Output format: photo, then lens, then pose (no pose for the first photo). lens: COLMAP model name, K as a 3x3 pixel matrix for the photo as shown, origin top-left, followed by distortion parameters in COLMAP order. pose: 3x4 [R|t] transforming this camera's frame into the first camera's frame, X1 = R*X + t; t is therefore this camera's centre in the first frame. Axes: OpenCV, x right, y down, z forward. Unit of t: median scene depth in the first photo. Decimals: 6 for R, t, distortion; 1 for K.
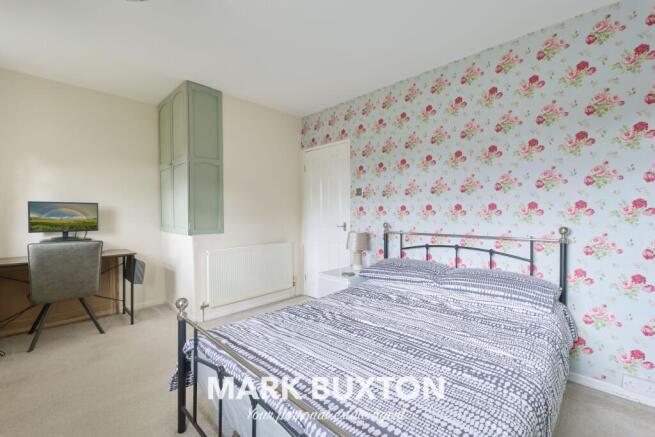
lens RADIAL K [[278.2, 0, 326.8], [0, 278.2, 217.7], [0, 0, 1]] dist [-0.001349, 0.000402]
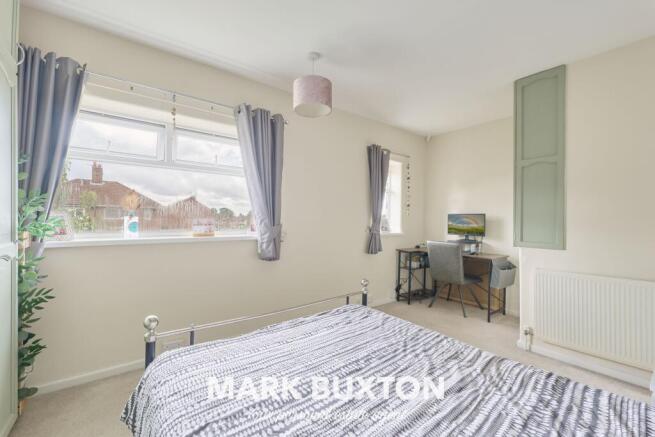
lens RADIAL K [[278.2, 0, 332.4], [0, 278.2, 219.3], [0, 0, 1]] dist [-0.001349, 0.000402]
pose [[-0.118344, -0.001087, -0.992972, 0.487194], [-0.033349, 0.999440, 0.002881, -0.010127], [0.992412, 0.033456, -0.118314, 0.507280]]
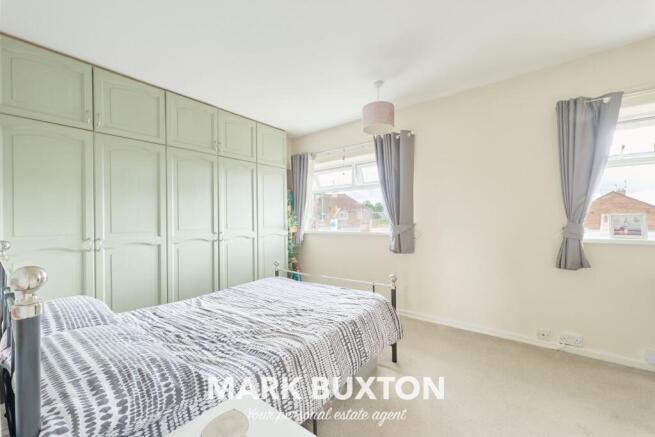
lens RADIAL K [[272.3, 0, 331.1], [0, 272.3, 216.5], [0, 0, 1]] dist [0.002104, 0.000049]
pose [[-0.992837, 0.009567, -0.119092, 0.000480], [0.009297, 0.999953, 0.002826, -0.016679], [0.119114, 0.001699, -0.992879, 1.241355]]
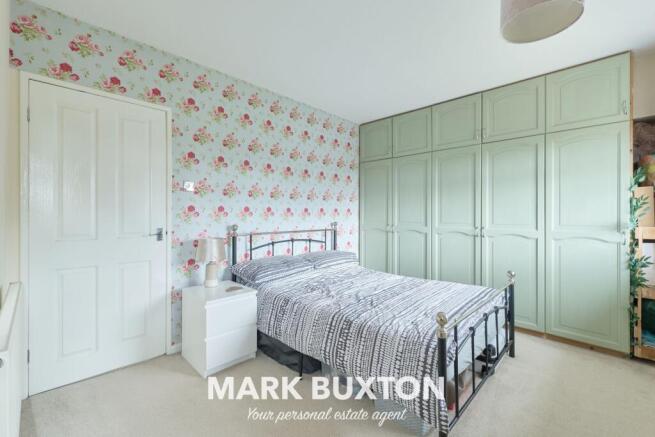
lens RADIAL K [[278.2, 0, 326.1], [0, 278.2, 215.6], [0, 0, 1]] dist [-0.001349, 0.000402]
pose [[0.001206, -0.002598, 0.999996, -0.697517], [0.017789, 0.999838, 0.002576, -0.009280], [-0.999841, 0.017785, 0.001252, 0.690352]]
